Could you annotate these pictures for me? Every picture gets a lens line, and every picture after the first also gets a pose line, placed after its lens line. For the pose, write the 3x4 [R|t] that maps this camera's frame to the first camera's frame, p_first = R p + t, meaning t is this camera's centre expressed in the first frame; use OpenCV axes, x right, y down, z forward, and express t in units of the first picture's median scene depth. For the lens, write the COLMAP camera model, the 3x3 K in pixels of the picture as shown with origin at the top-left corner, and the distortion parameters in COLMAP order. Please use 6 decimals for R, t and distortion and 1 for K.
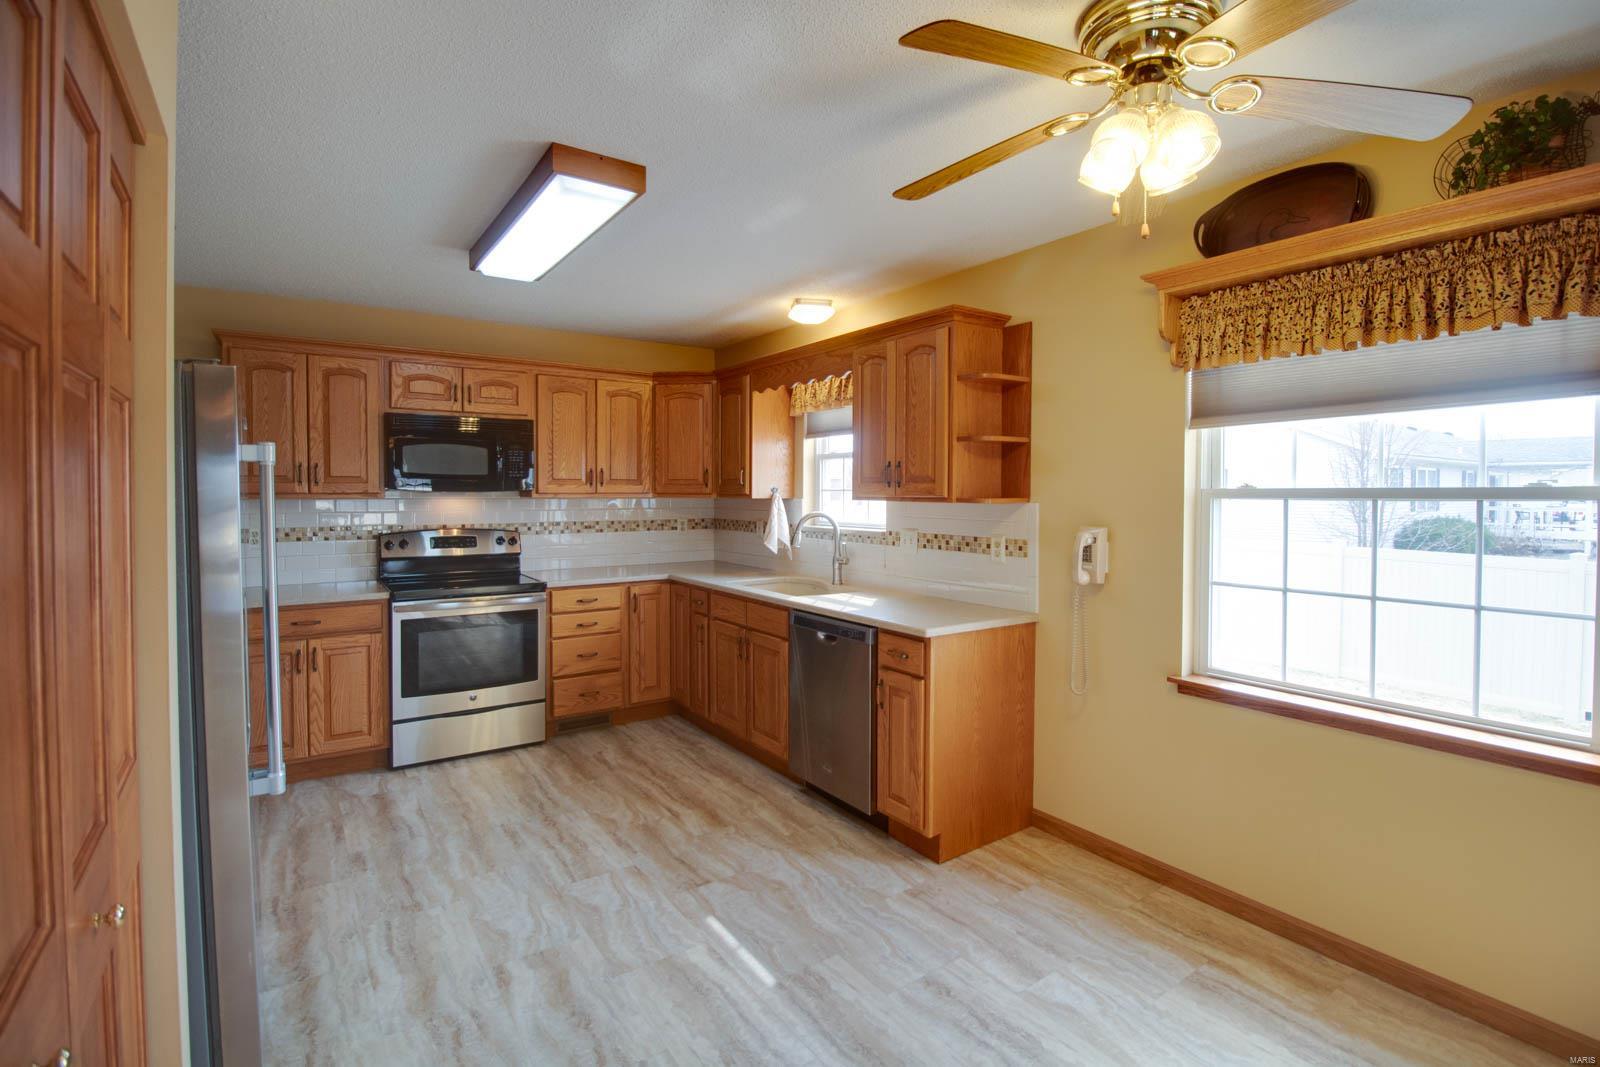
lens RADIAL K [[756.2, 0, 837.5], [0, 756.2, 507.4], [0, 0, 1]] dist [-0.000444, -0.004882]
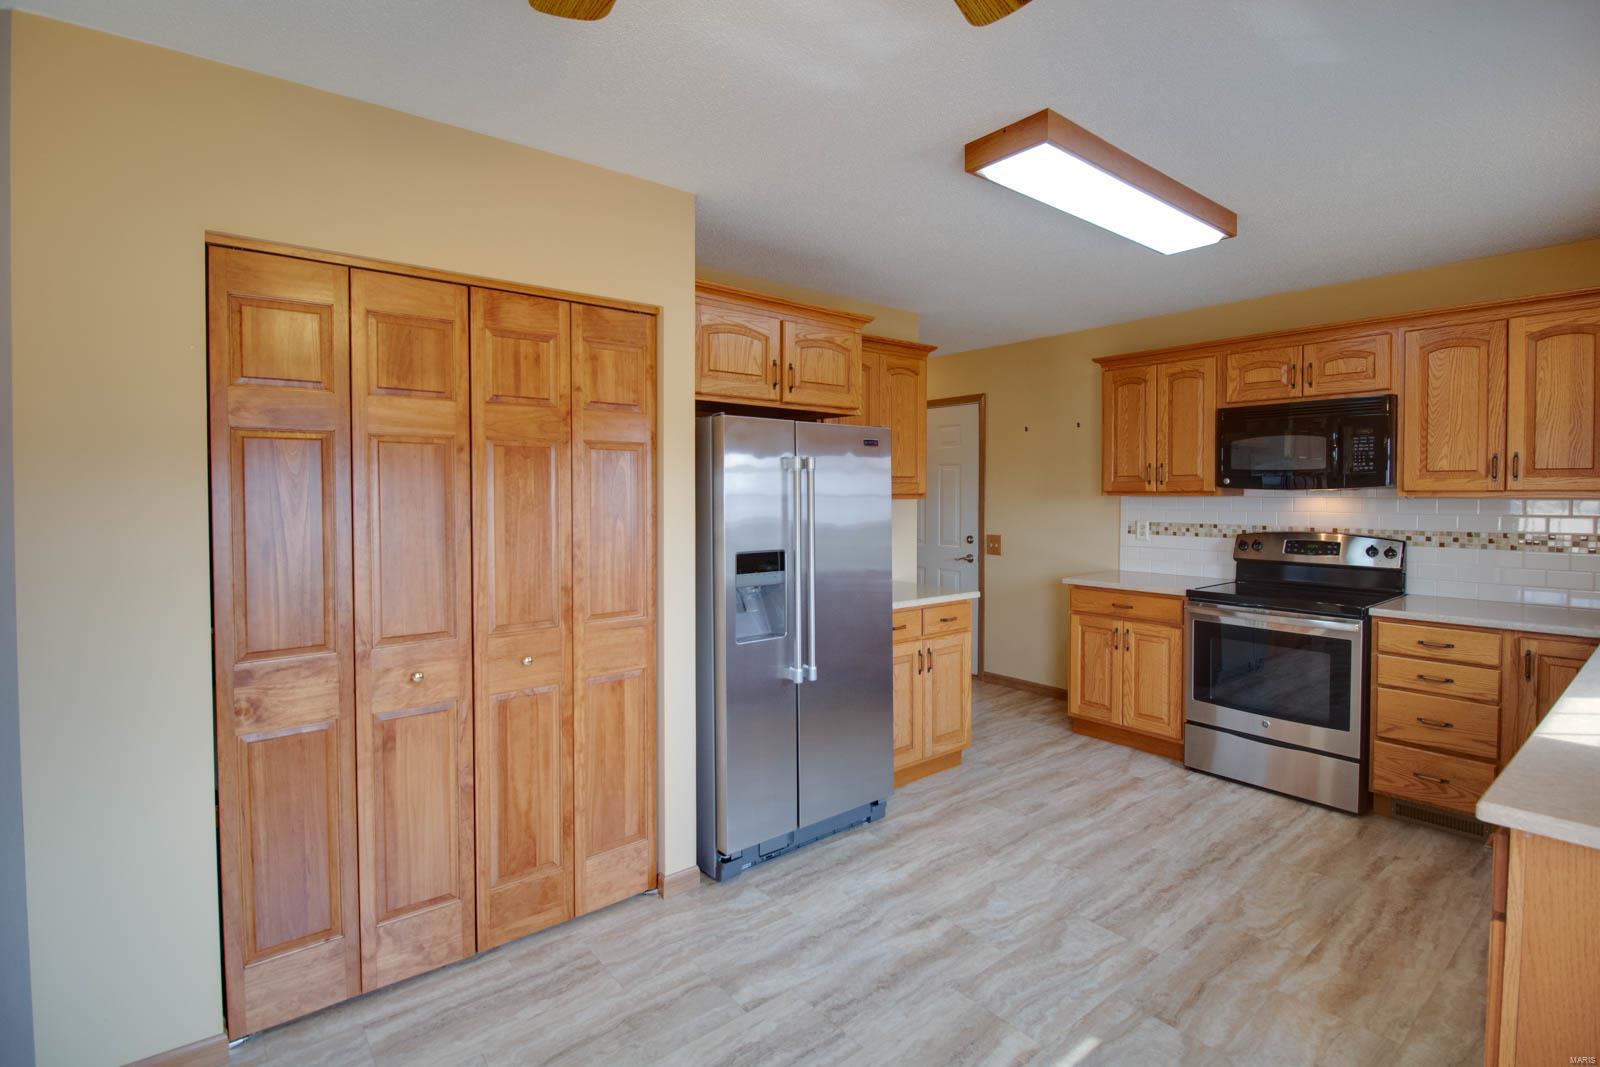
lens RADIAL K [[756.2, 0, 791.8], [0, 756.2, 509.3], [0, 0, 1]] dist [-0.000444, -0.004882]
pose [[0.057691, 0.021407, -0.998105, 0.385466], [-0.019628, 0.999601, 0.020305, -0.004667], [0.998142, 0.018419, 0.058088, 0.431933]]
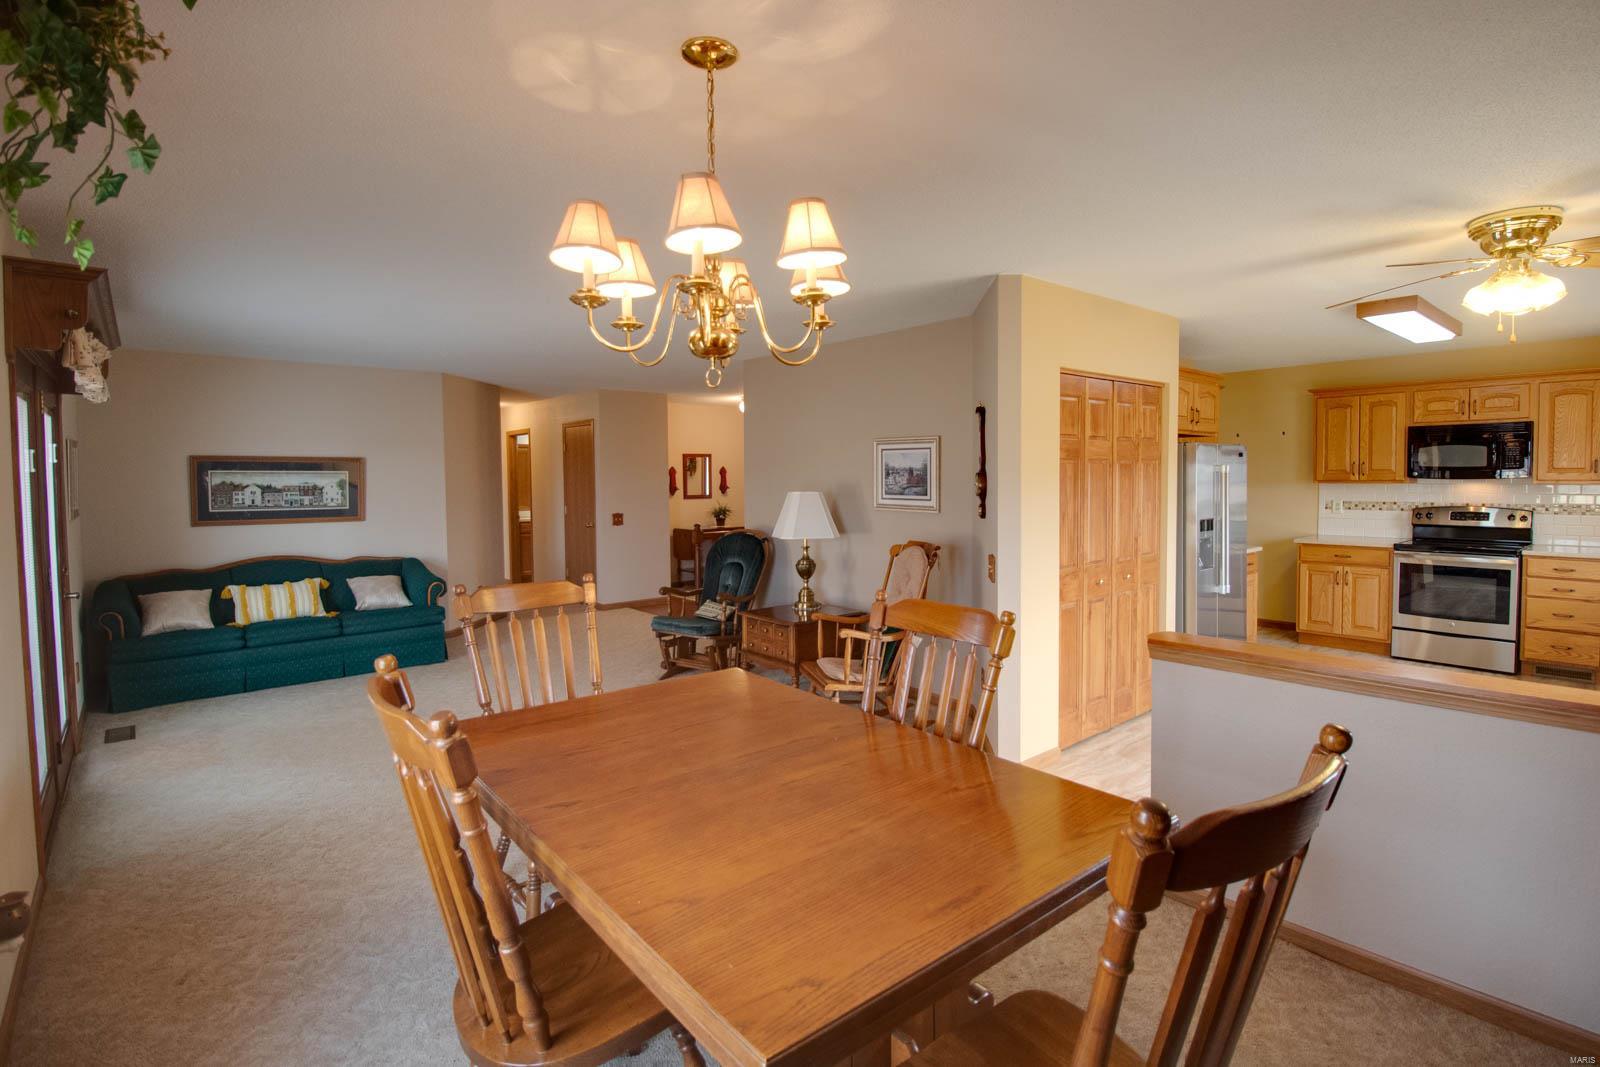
lens RADIAL K [[756.2, 0, 827.4], [0, 756.2, 506.5], [0, 0, 1]] dist [-0.000444, -0.004882]
pose [[0.093401, 0.037220, -0.994933, 0.877135], [-0.011081, 0.999278, 0.036342, -0.008859], [0.995567, 0.007630, 0.093746, -0.323409]]
